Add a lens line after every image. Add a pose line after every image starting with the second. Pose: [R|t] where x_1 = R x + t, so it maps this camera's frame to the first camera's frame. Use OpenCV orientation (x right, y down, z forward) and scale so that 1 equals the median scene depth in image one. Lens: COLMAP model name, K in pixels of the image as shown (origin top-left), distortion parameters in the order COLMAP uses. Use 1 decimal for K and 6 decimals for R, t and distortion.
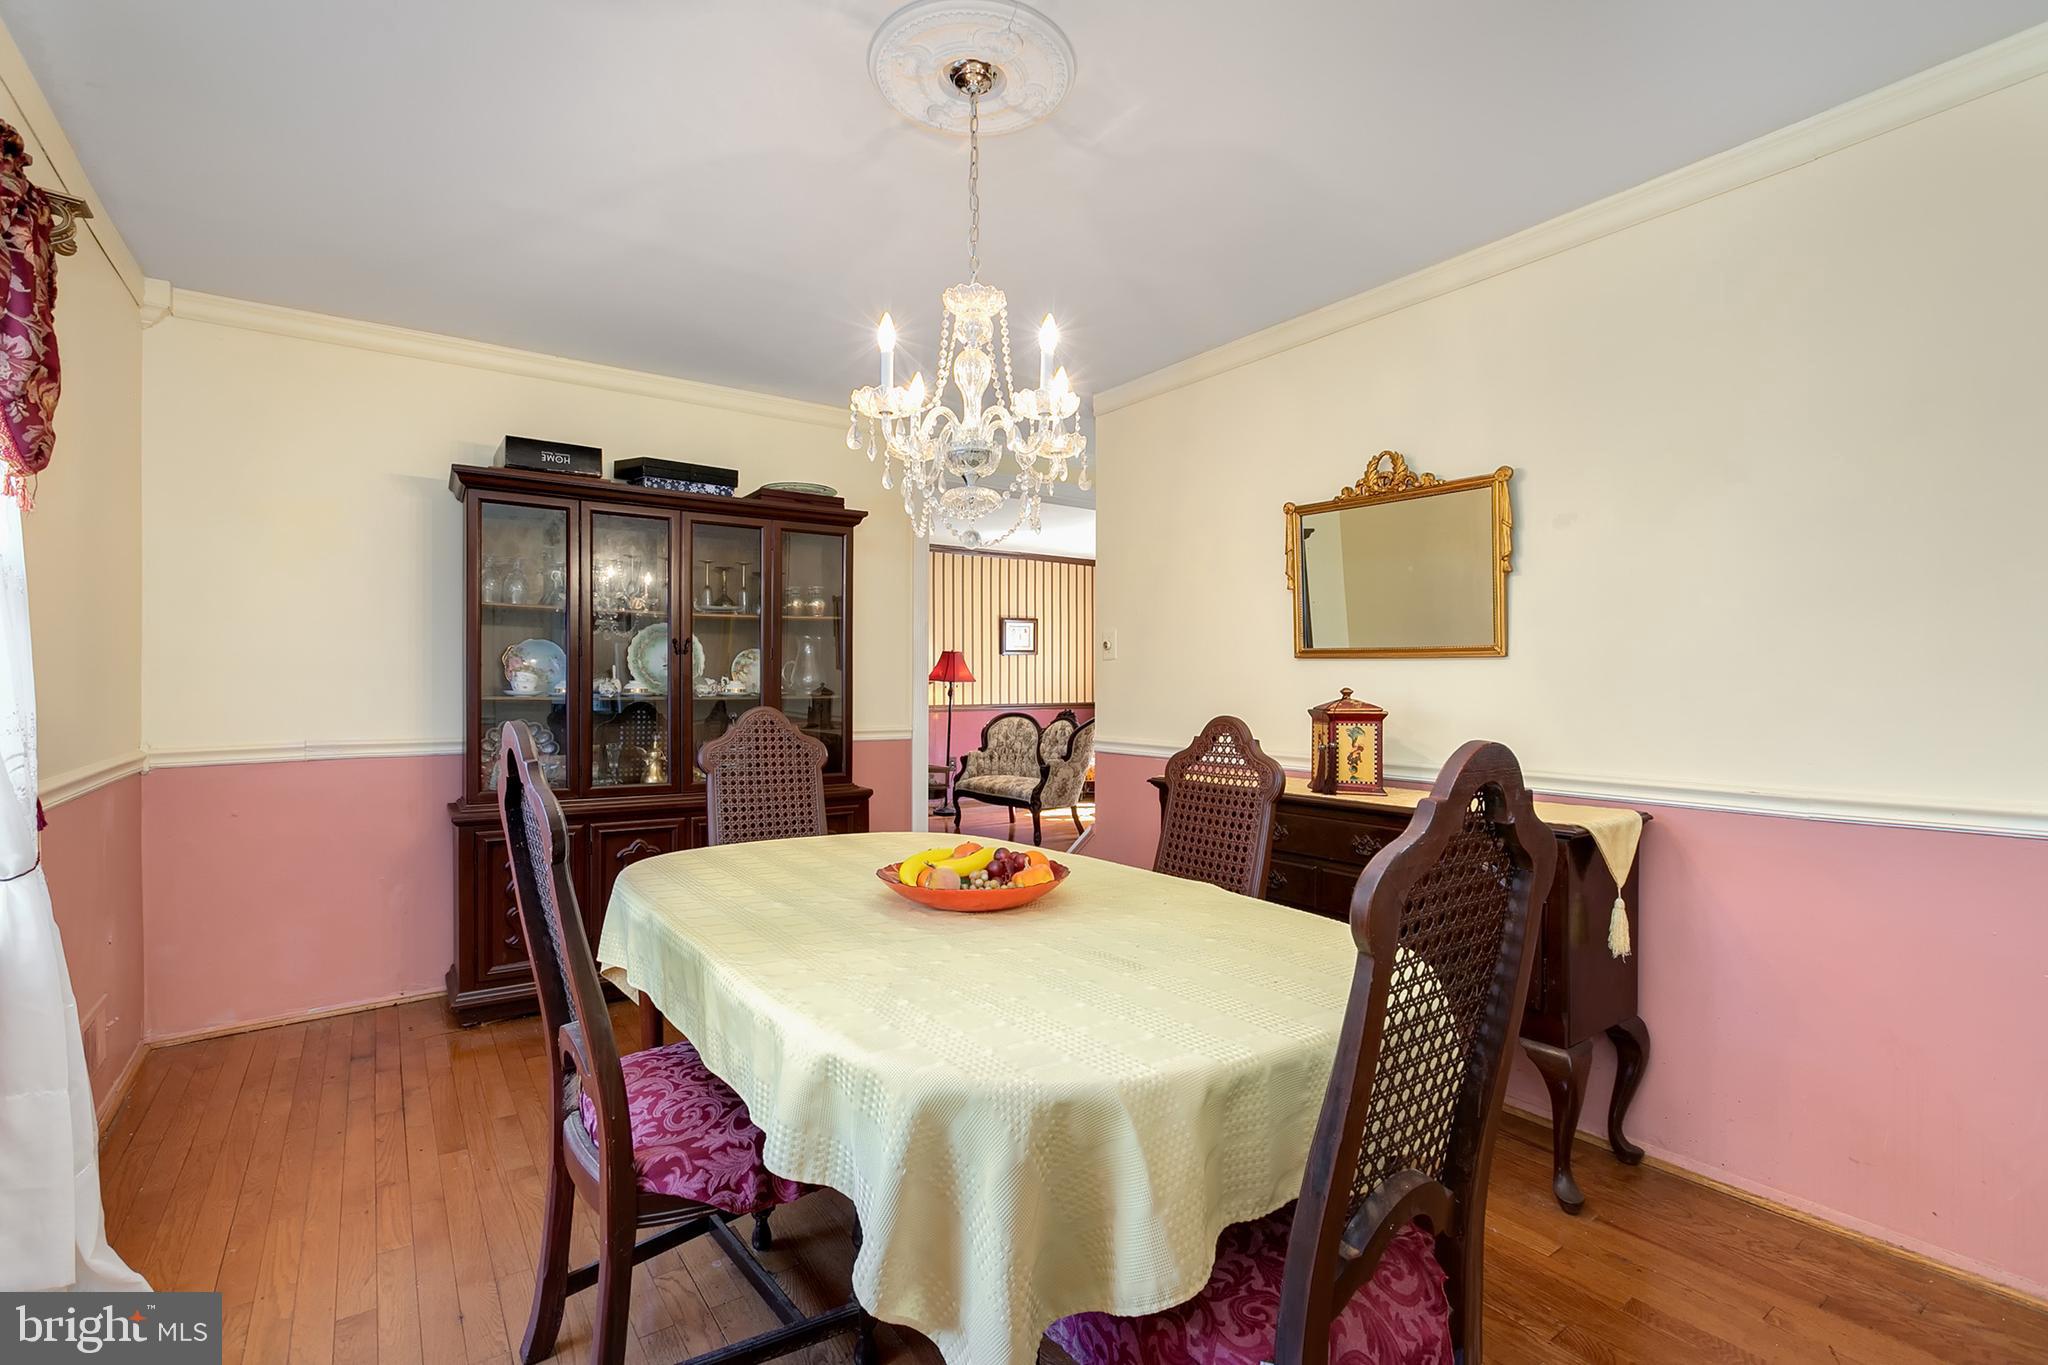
lens RADIAL K [[935.3, 0, 1026.5], [0, 935.3, 686.8], [0, 0, 1]] dist [-0.025395, 0.000017]
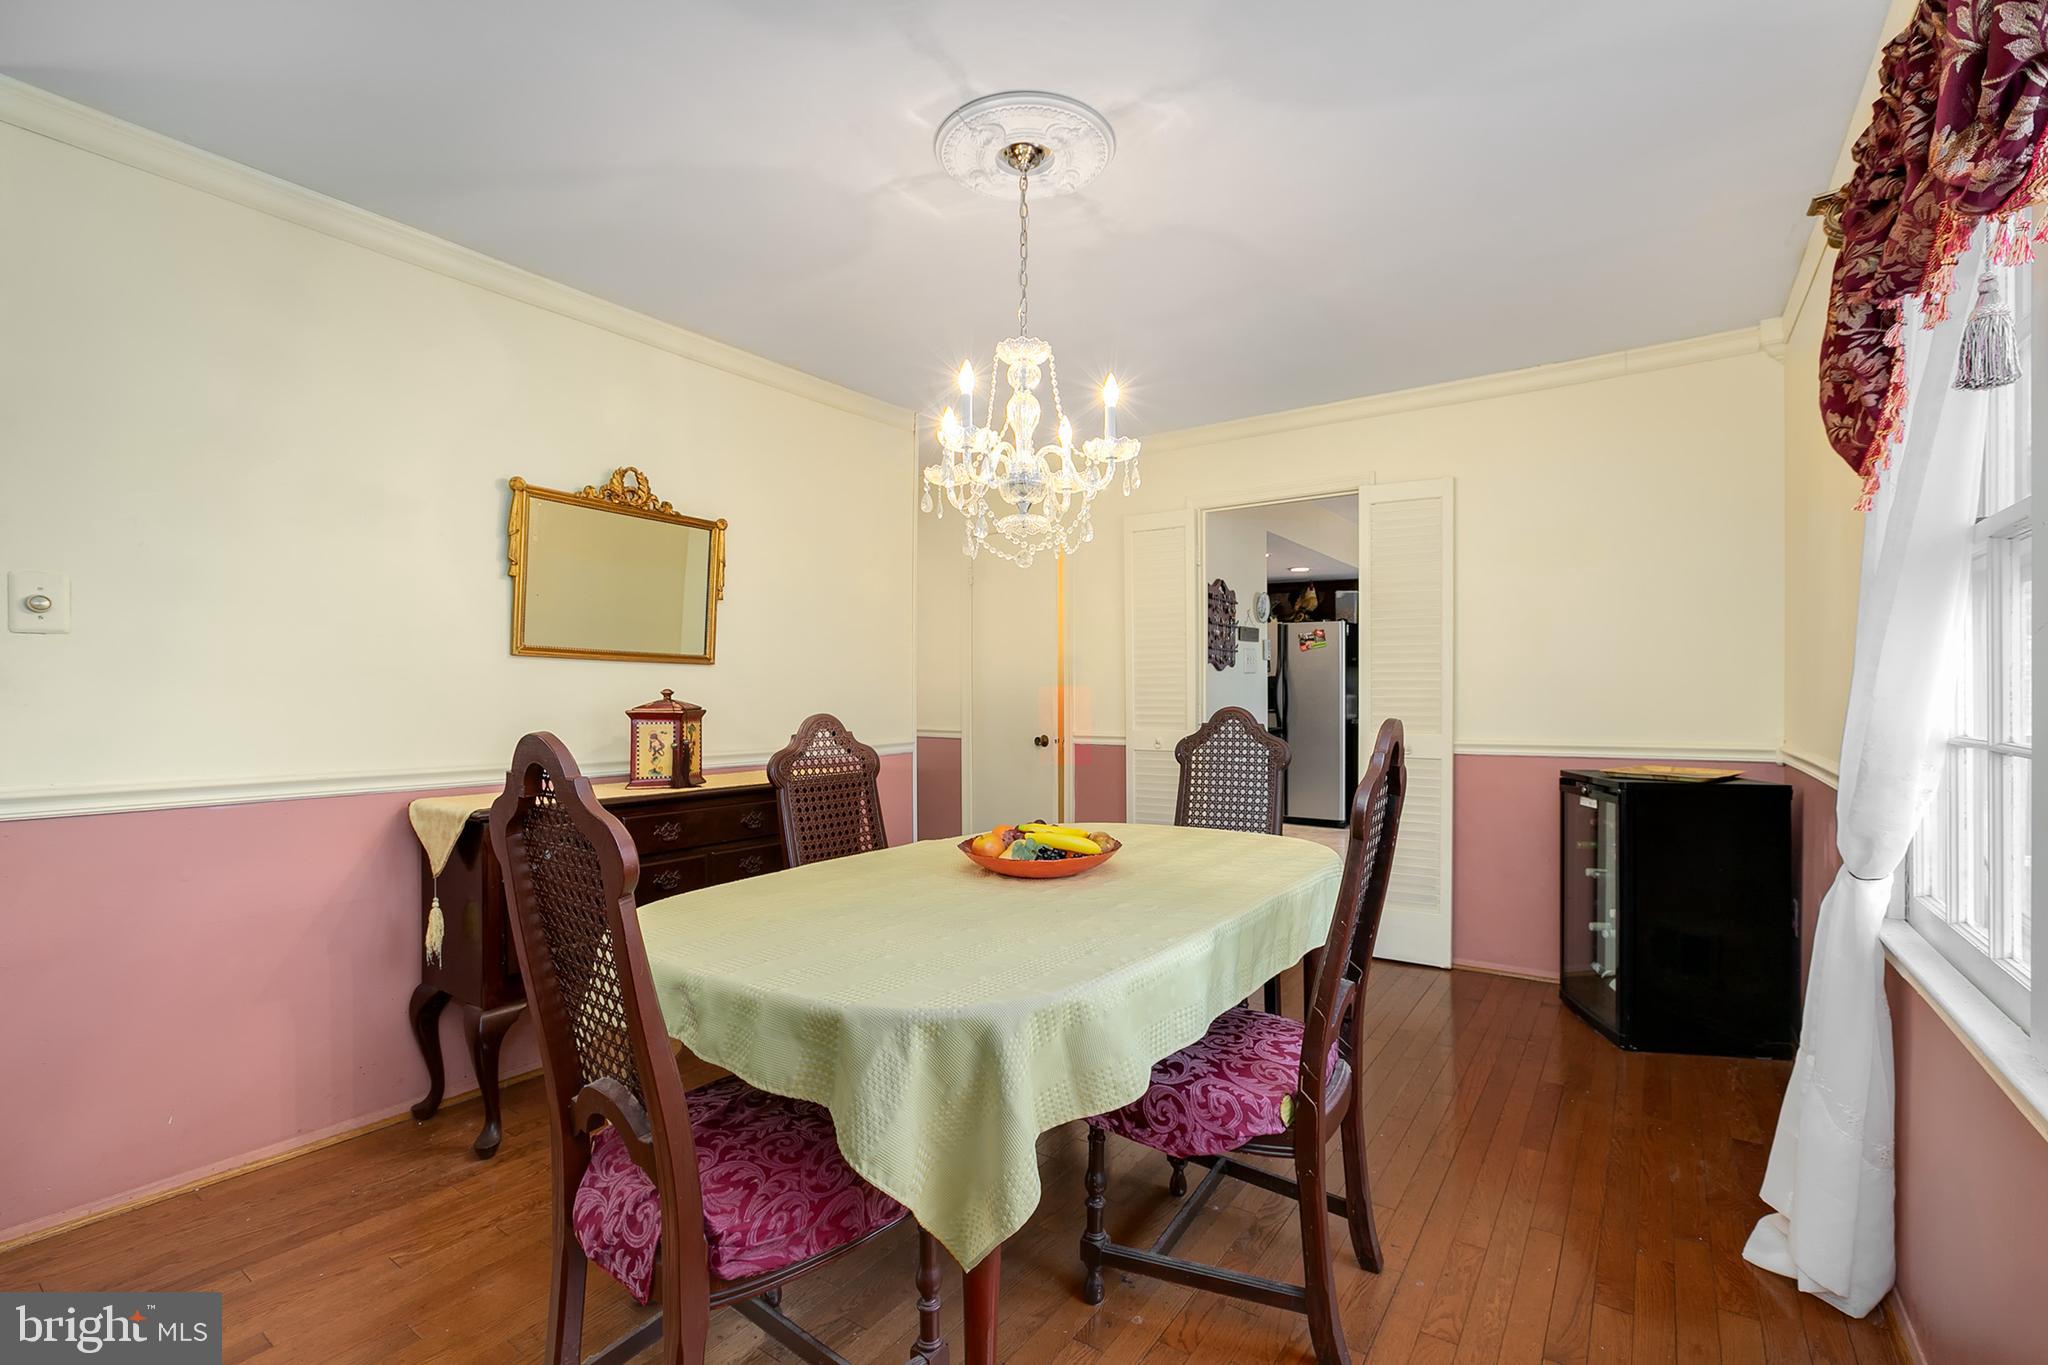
lens RADIAL K [[935.3, 0, 1028.0], [0, 935.3, 690.6], [0, 0, 1]] dist [-0.025395, 0.000017]
pose [[-0.348507, 0.001895, 0.937304, -0.909669], [0.002572, 0.999996, -0.001066, 0.004713], [-0.937303, 0.002039, -0.348511, 1.123708]]
